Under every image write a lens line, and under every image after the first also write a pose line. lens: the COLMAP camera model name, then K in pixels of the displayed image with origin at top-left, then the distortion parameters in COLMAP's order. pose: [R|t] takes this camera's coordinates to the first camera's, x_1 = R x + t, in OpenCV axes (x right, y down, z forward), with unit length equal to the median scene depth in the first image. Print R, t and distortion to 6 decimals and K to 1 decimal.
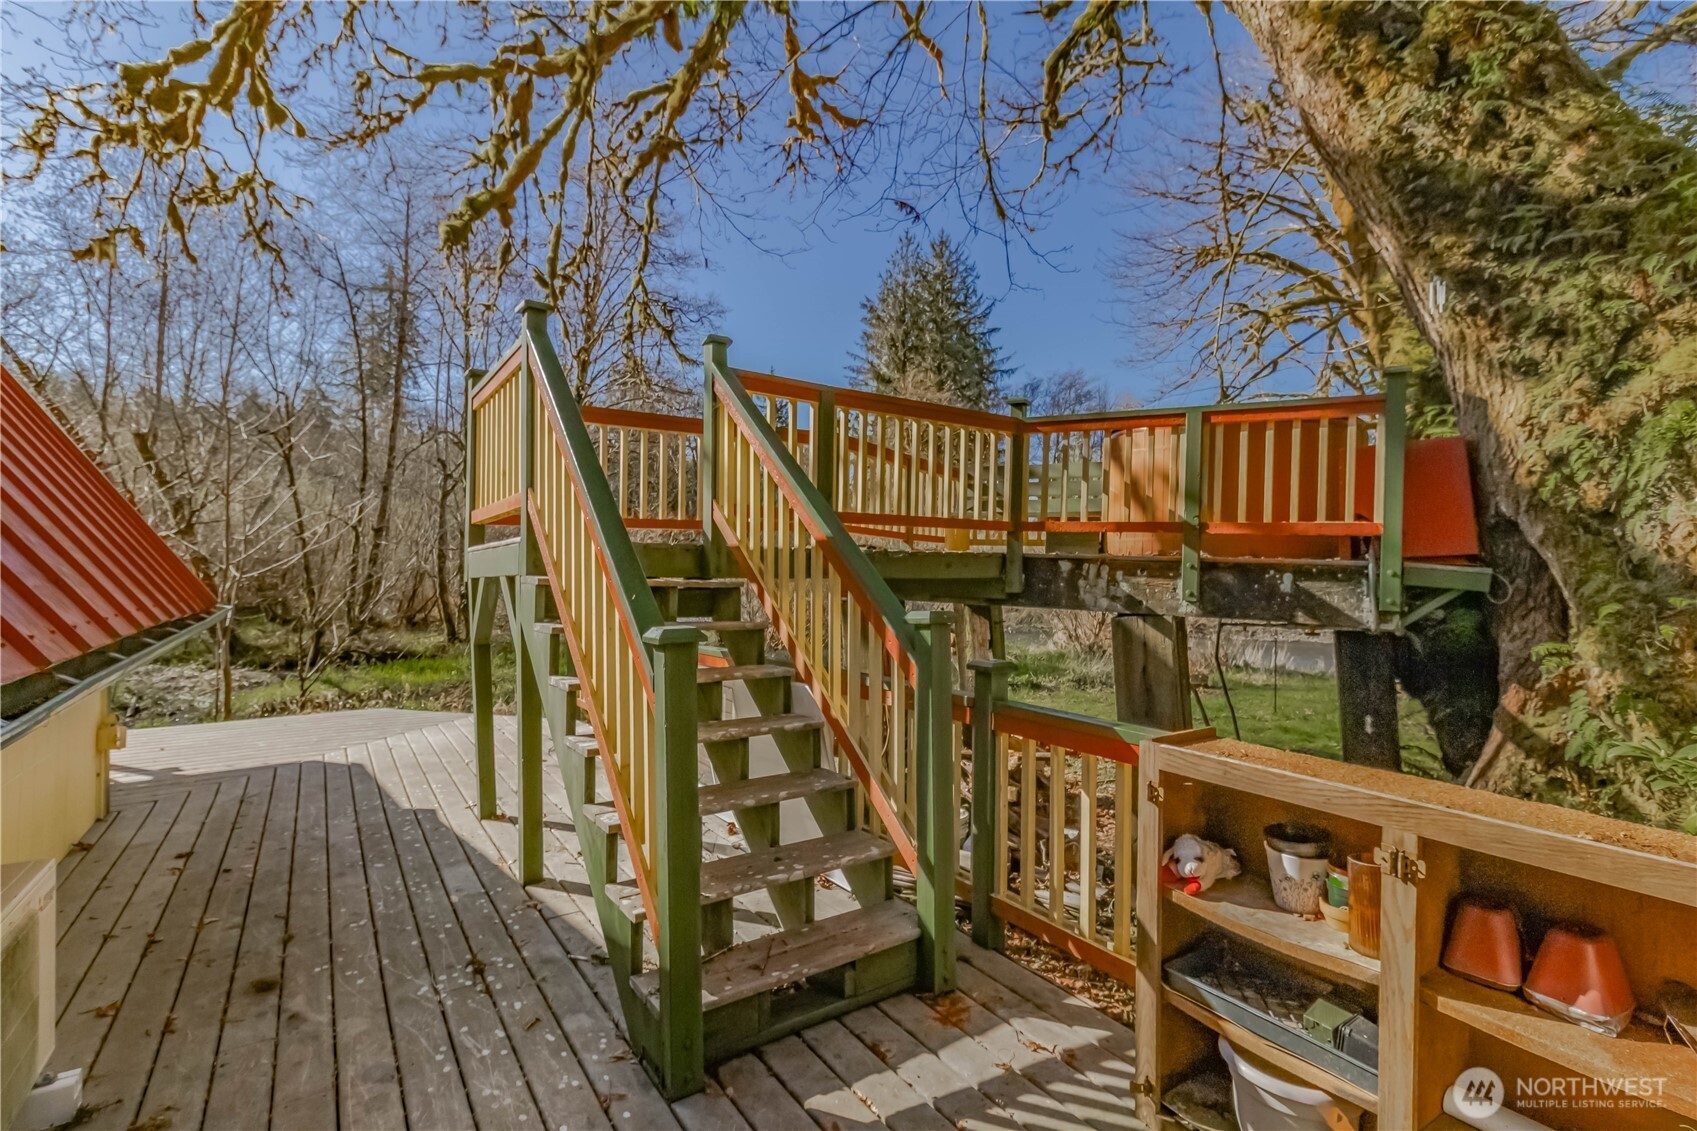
lens RADIAL K [[815.4, 0, 863.8], [0, 815.4, 568.5], [0, 0, 1]] dist [0.003158, 0.000345]
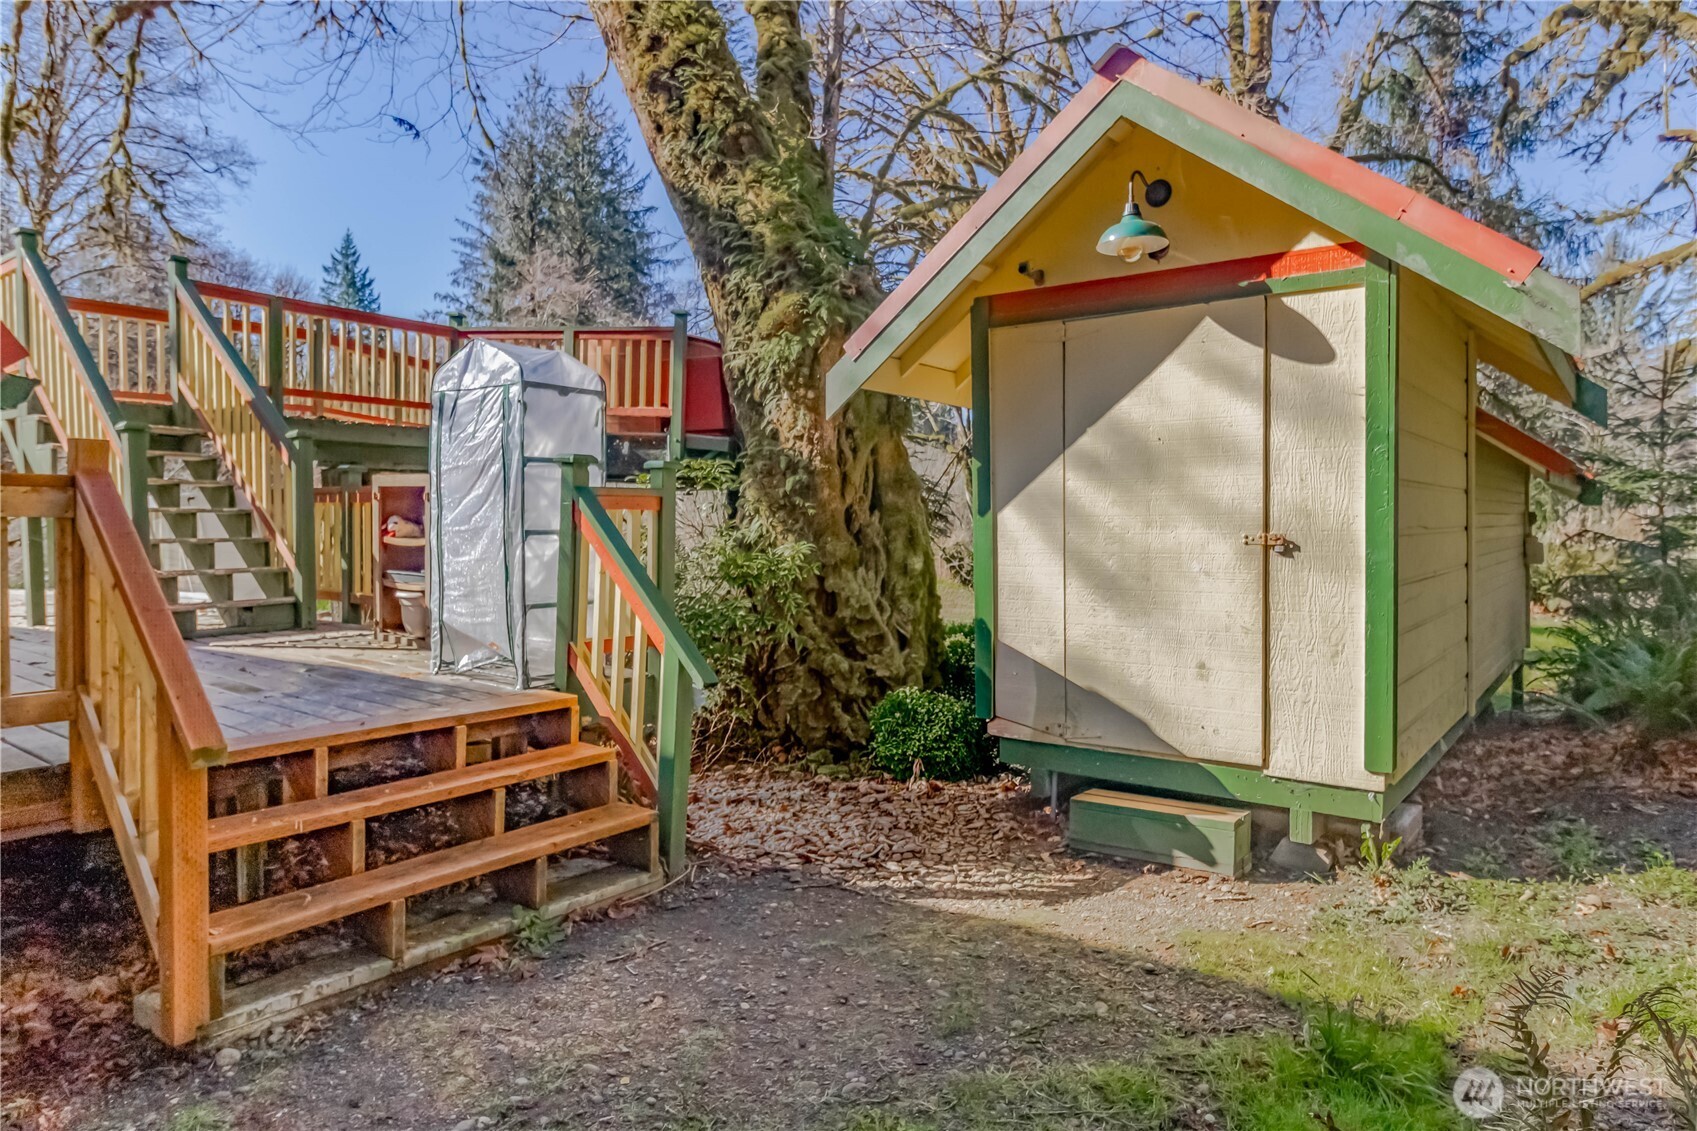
lens RADIAL K [[1043.7, 0, 876.9], [0, 1043.7, 564.8], [0, 0, 1]] dist [-0.004796, 0.000832]
pose [[0.940824, -0.014170, 0.338599, 0.135559], [-0.002063, 0.998868, 0.047533, 0.064066], [-0.338889, -0.045419, 0.939729, -0.449995]]
